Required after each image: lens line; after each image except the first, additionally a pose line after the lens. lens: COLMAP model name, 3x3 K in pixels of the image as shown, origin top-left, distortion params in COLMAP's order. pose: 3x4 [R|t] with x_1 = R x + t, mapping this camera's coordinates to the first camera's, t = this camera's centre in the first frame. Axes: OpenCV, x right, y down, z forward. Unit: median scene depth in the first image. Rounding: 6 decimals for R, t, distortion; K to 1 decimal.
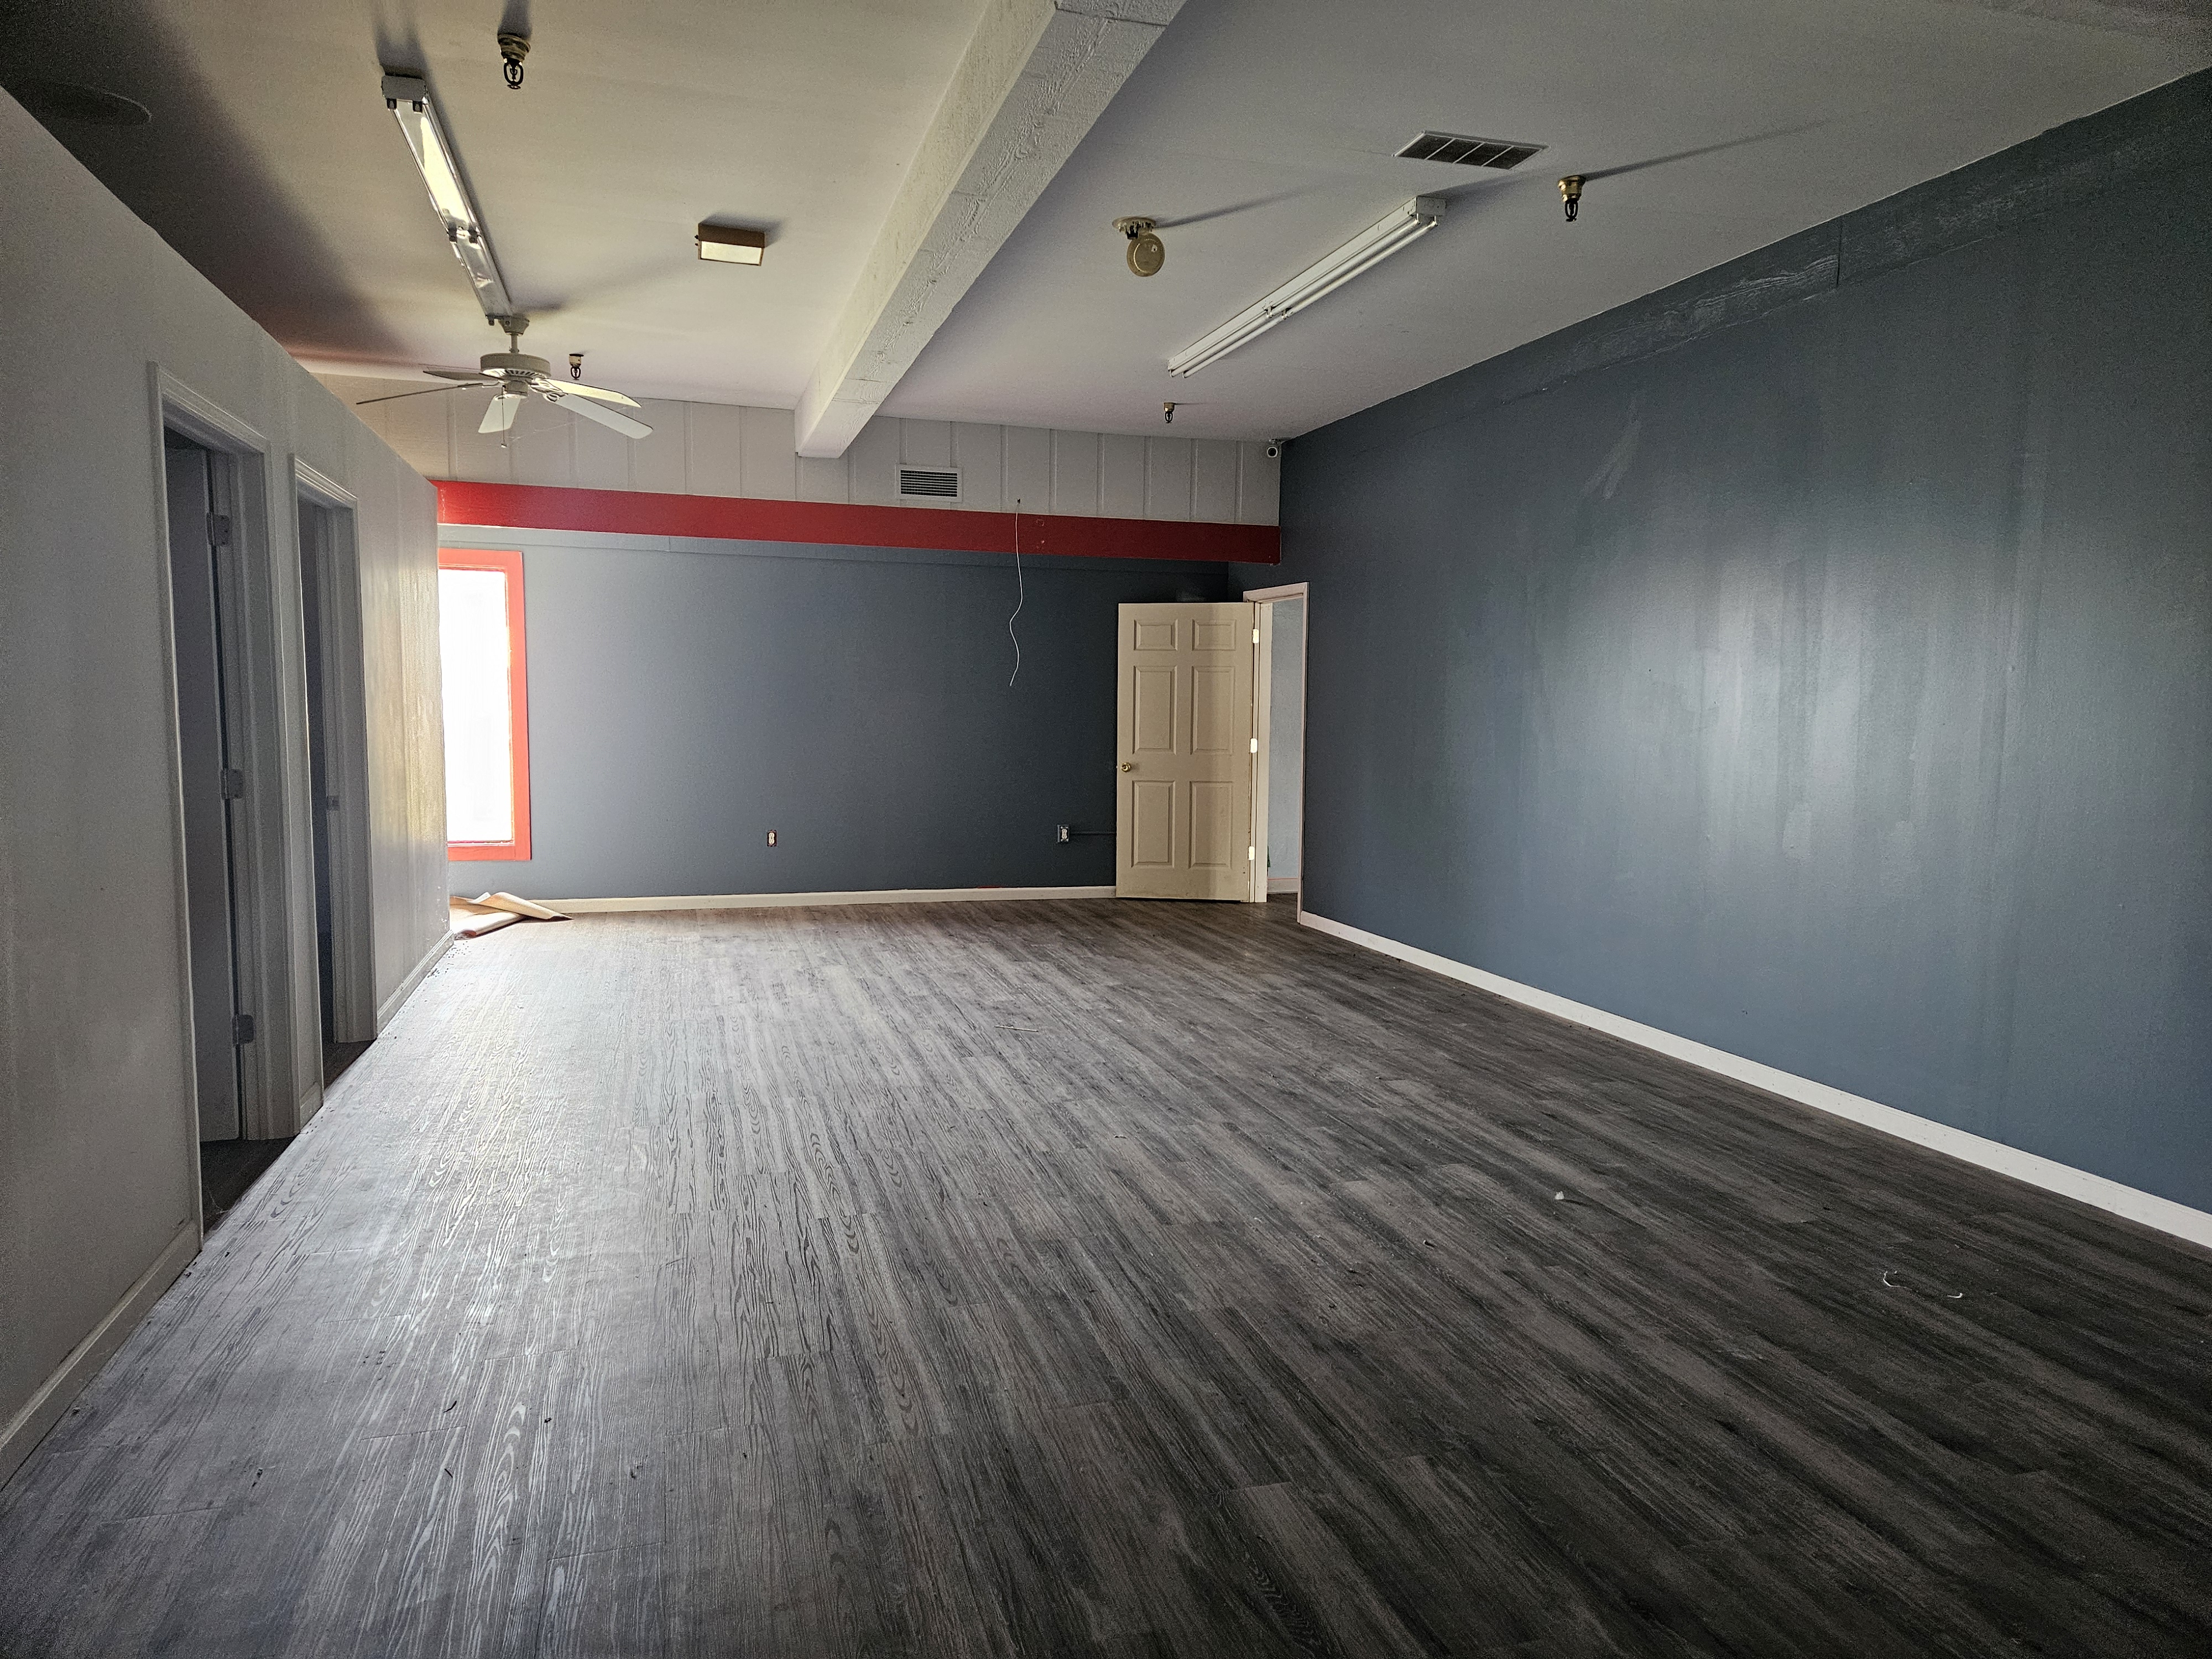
lens RADIAL K [[1479.3, 0, 1102.4], [0, 1479.3, 830.5], [0, 0, 1]] dist [0.082279, -0.055615]
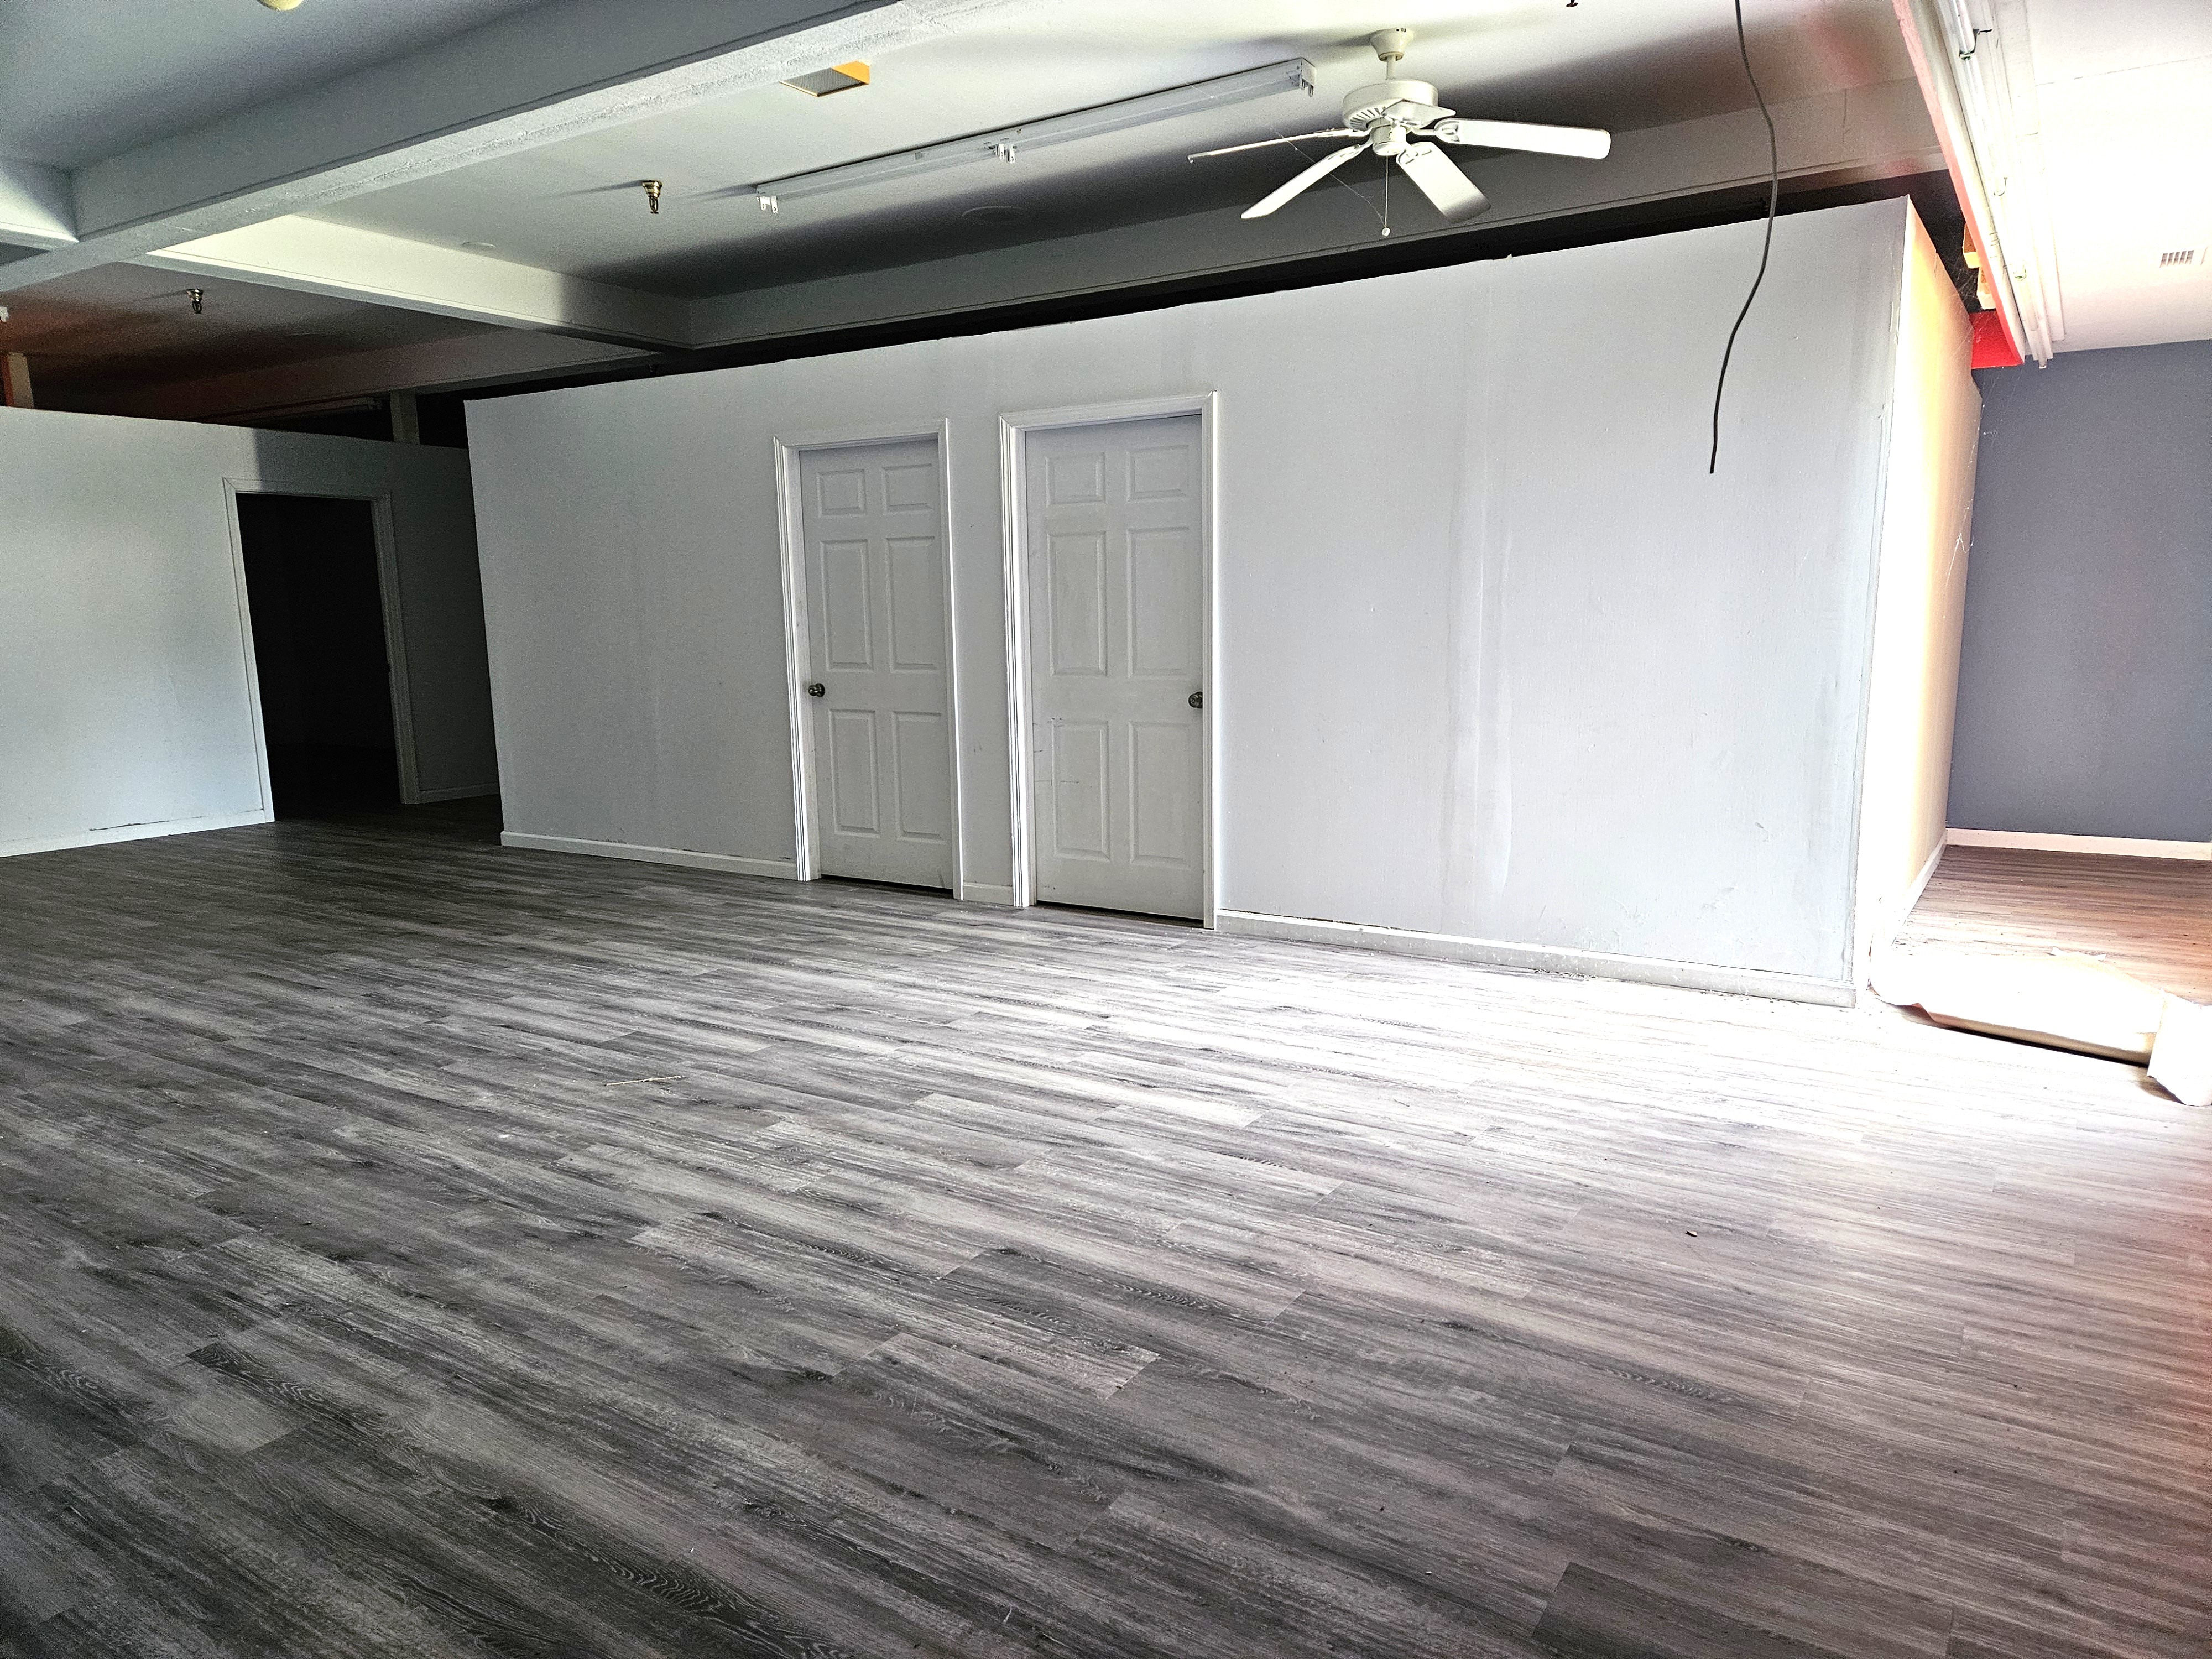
lens RADIAL K [[1479.3, 0, 1117.1], [0, 1479.3, 853.3], [0, 0, 1]] dist [0.082279, -0.055615]
pose [[-0.762374, 0.108930, -0.637903, 0.240753], [-0.048770, 0.973257, 0.224482, -0.157094], [0.645296, 0.202250, -0.736673, 1.953149]]
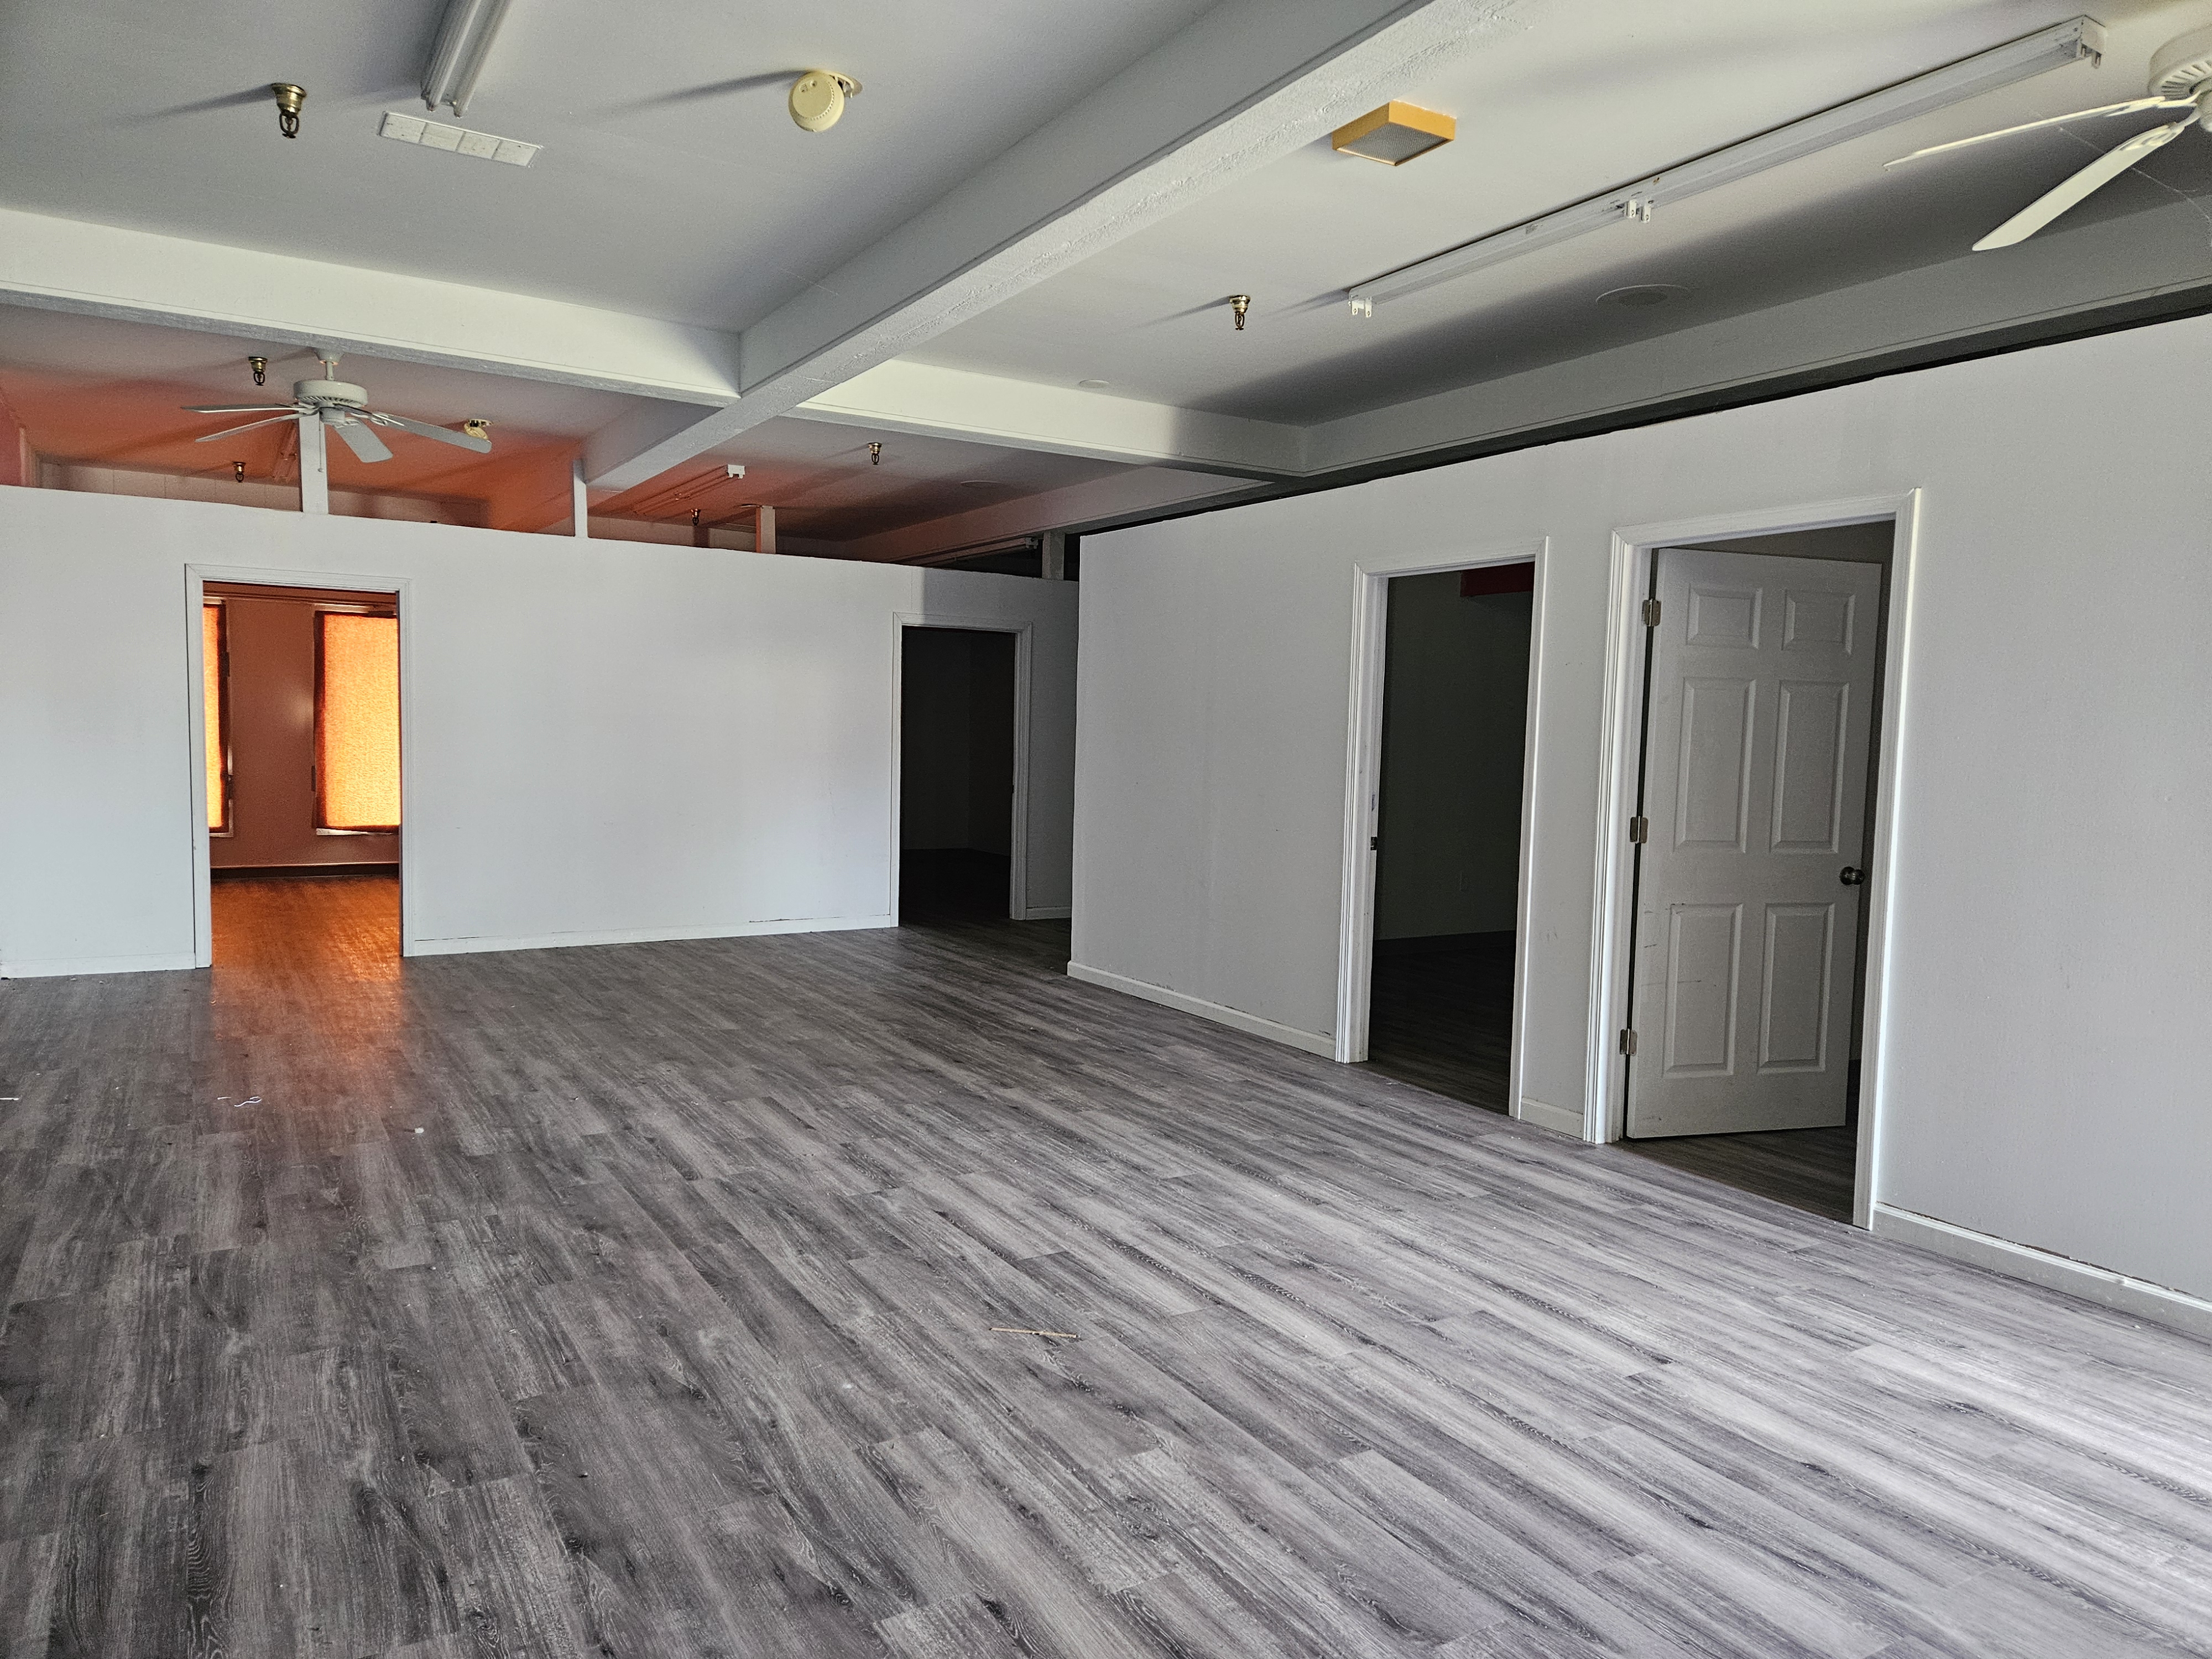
lens RADIAL K [[1479.3, 0, 1115.5], [0, 1479.3, 826.8], [0, 0, 1]] dist [0.082279, -0.055615]
pose [[-0.965793, -0.016997, -0.258756, 0.070421], [-0.057107, 0.987293, 0.148294, -0.162068], [0.252947, 0.157999, -0.954492, 1.815395]]
